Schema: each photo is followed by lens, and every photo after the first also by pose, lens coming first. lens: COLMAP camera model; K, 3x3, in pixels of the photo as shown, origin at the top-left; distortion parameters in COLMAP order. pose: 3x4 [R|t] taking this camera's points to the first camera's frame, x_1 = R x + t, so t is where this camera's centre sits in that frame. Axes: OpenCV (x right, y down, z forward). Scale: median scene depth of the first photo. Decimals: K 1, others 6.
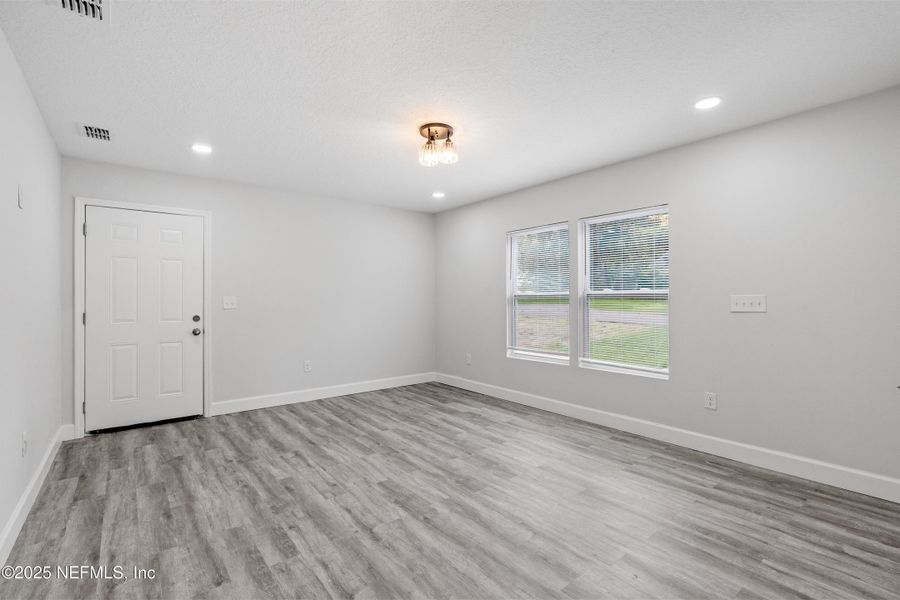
lens RADIAL K [[409.8, 0, 449.0], [0, 409.8, 298.3], [0, 0, 1]] dist [-0.006151, 0.001057]
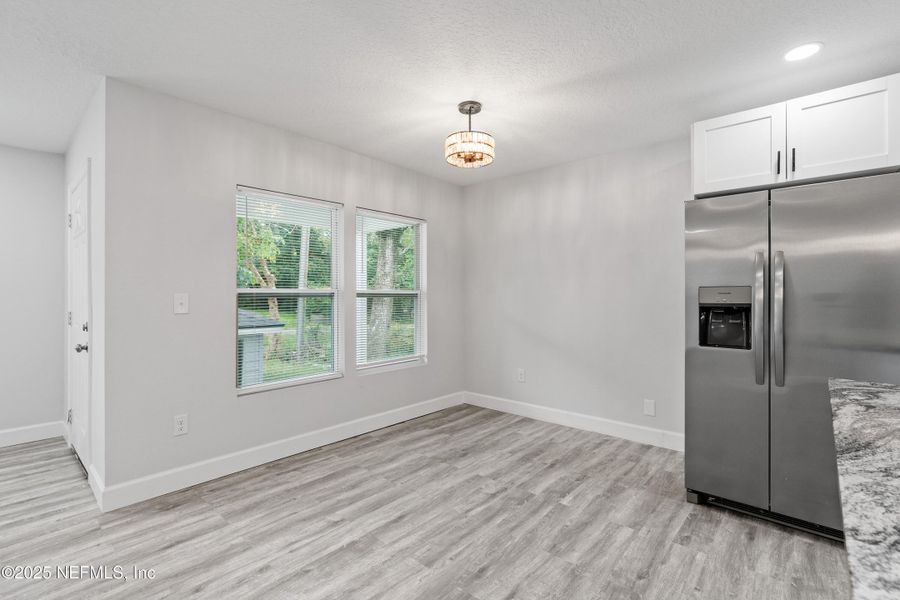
lens RADIAL K [[408.8, 0, 452.5], [0, 408.8, 296.3], [0, 0, 1]] dist [-0.005493, 0.000520]
pose [[-0.171673, 0.006052, 0.985135, -0.479764], [0.001044, 0.999982, -0.005961, 0.000919], [-0.985153, 0.000005, -0.171676, -0.162320]]
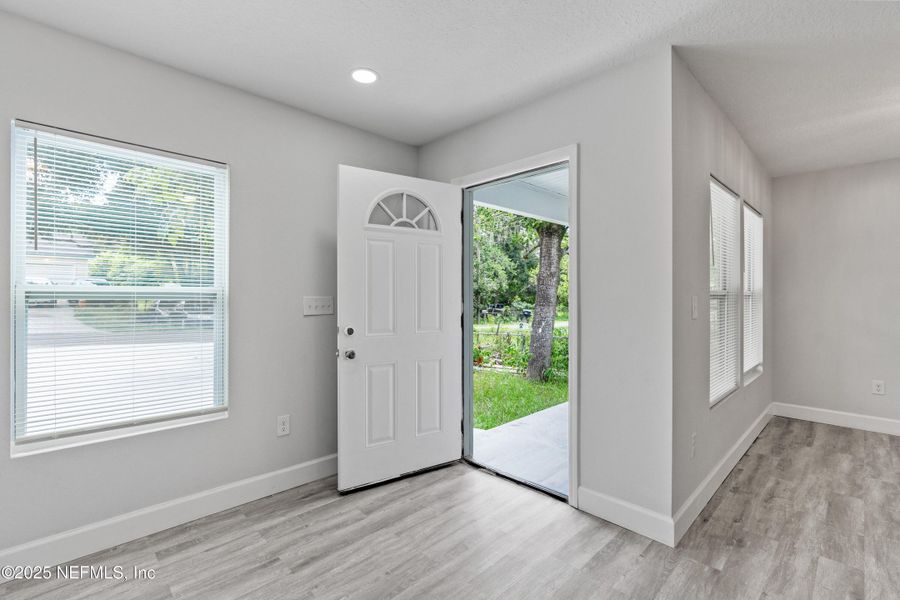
lens RADIAL K [[405.5, 0, 452.4], [0, 405.5, 297.7], [0, 0, 1]] dist [-0.002243, -0.000202]
pose [[-0.105601, 0.003051, 0.994404, -0.223549], [-0.001782, 0.999993, -0.003258, -0.003791], [-0.994407, -0.002116, -0.105595, 0.823001]]
